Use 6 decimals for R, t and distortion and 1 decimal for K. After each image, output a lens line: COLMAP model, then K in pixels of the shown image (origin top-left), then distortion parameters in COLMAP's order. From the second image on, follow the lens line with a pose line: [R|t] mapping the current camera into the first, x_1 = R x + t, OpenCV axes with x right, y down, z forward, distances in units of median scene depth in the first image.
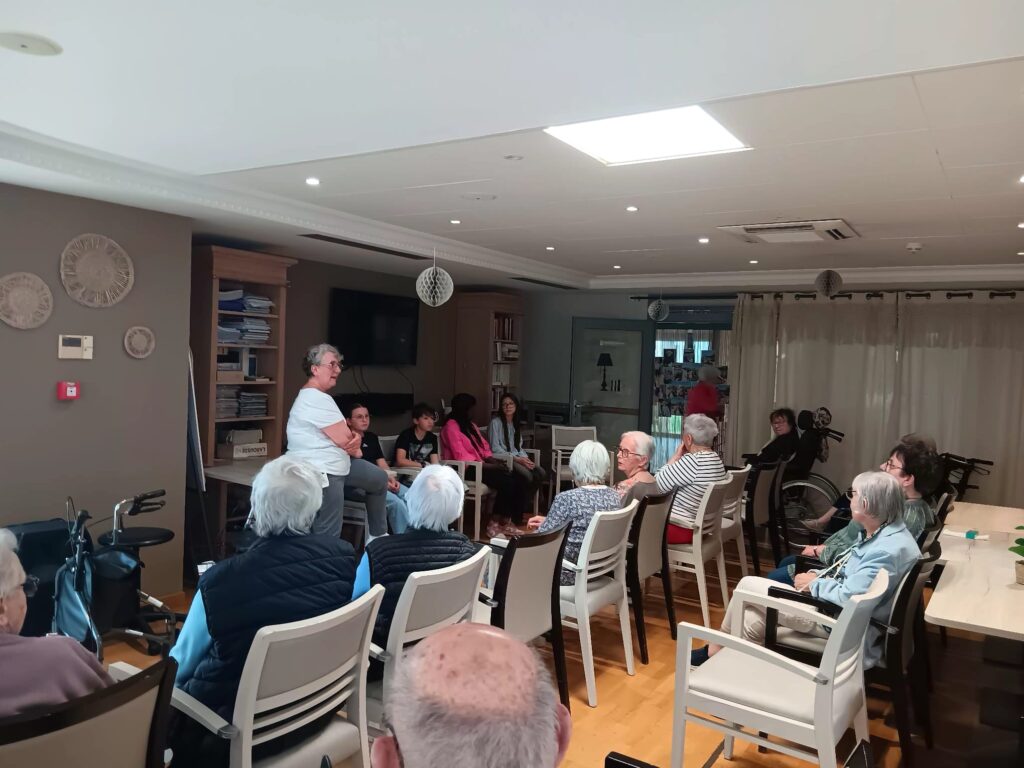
lens RADIAL K [[792.8, 0, 490.6], [0, 792.8, 380.9], [0, 0, 1]] dist [0.108116, -0.207434]
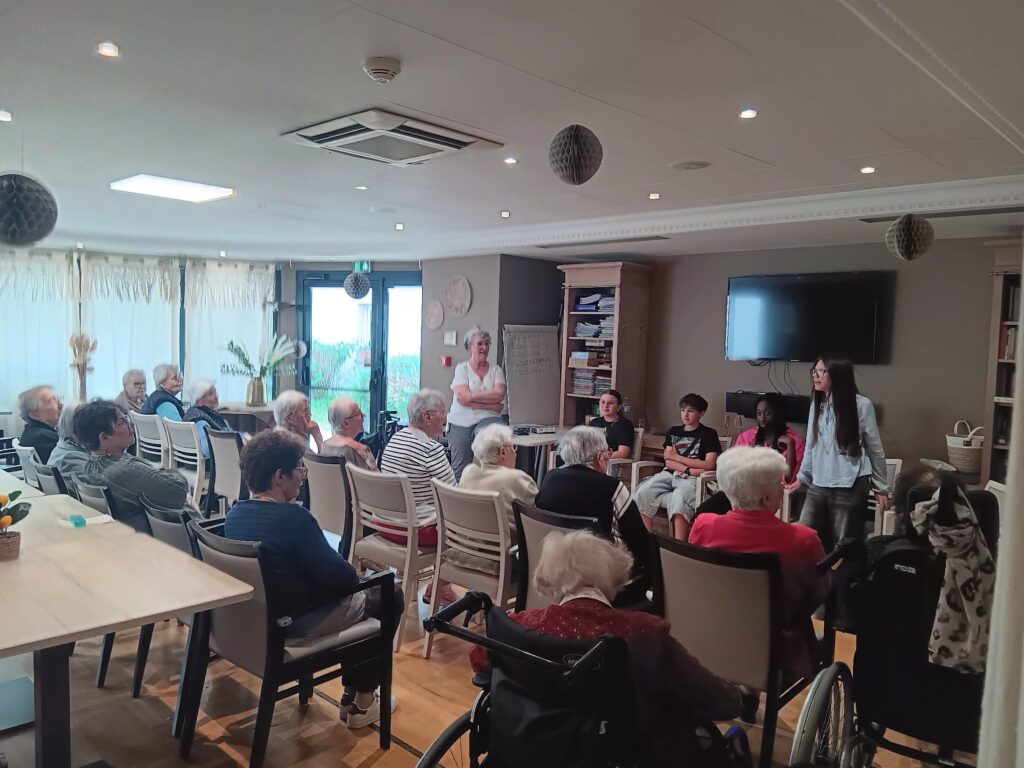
lens RADIAL K [[792.8, 0, 490.6], [0, 792.8, 380.9], [0, 0, 1]] dist [0.108116, -0.207434]
pose [[-0.206057, 0.013820, -0.978442, 0.983250], [-0.066727, 0.997374, 0.028140, -0.001930], [0.976262, 0.071087, -0.204594, 1.151927]]
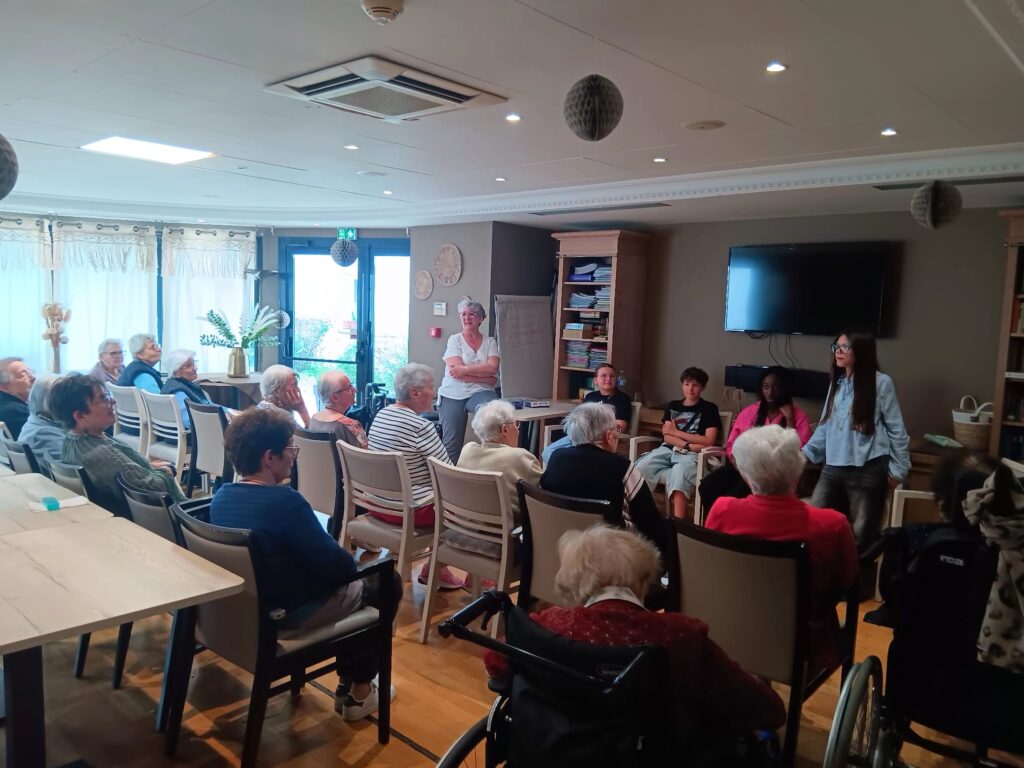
lens RADIAL K [[785.2, 0, 492.8], [0, 785.2, 383.1], [0, 0, 1]] dist [0.109065, -0.199884]
pose [[-0.177595, 0.053360, -0.982656, 0.939377], [-0.070624, 0.995263, 0.066809, -0.002638], [0.981566, 0.081264, -0.172985, 1.121870]]
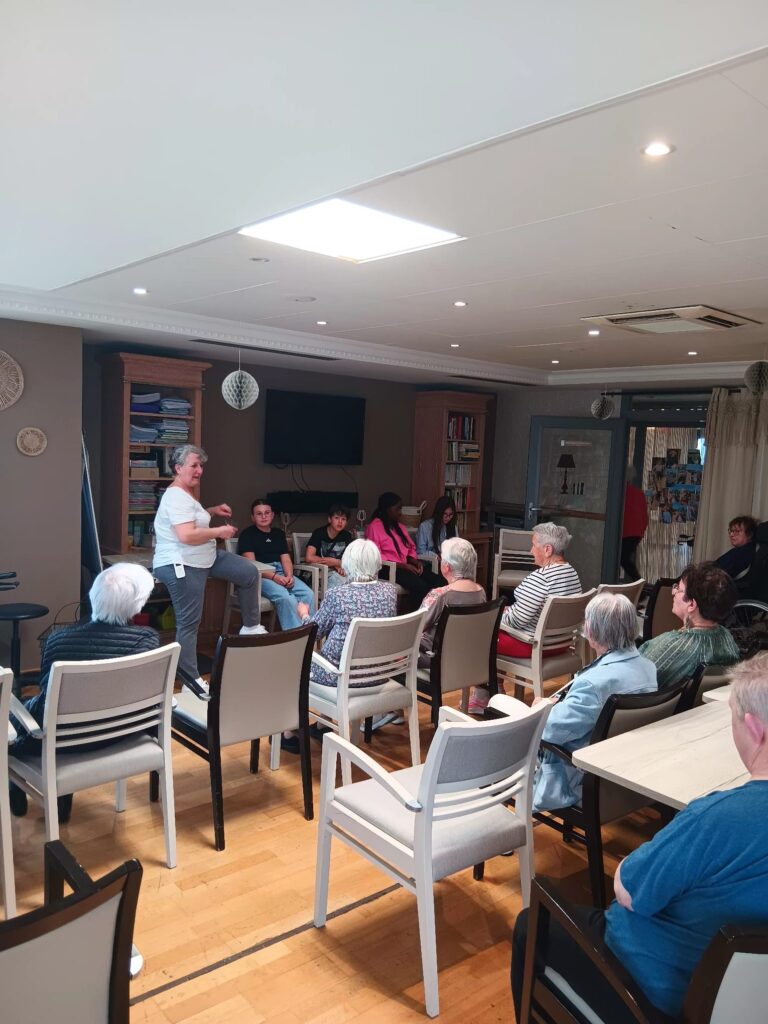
lens RADIAL K [[792.8, 0, 384.0], [0, 792.8, 512.0], [0, 0, 1]] dist [0.108116, -0.207434]
pose [[0.958060, 0.030673, -0.284920, 0.307719], [-0.018032, 0.998738, 0.046885, -0.009555], [0.285999, -0.039780, 0.957404, 0.047473]]
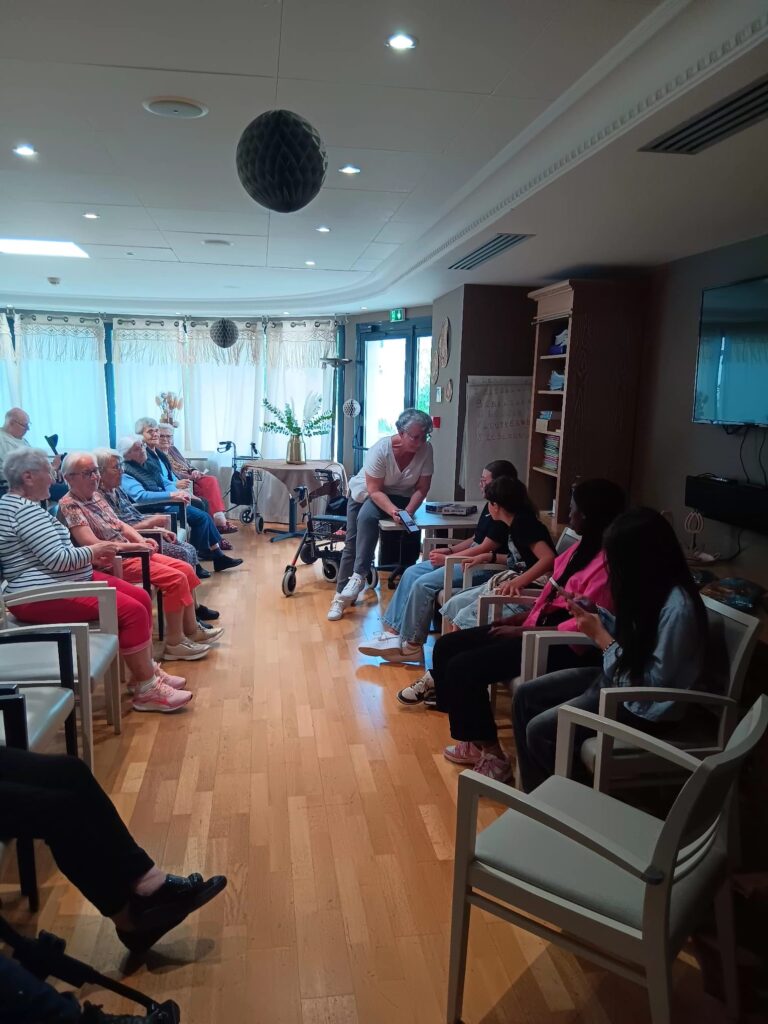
lens RADIAL K [[785.2, 0, 359.9], [0, 785.2, 516.1], [0, 0, 1]] dist [0.109065, -0.199884]
pose [[-0.762849, 0.050000, -0.644640, 0.465308], [-0.072270, 0.984164, 0.161857, -0.036365], [0.642525, 0.170061, -0.747156, 1.622214]]
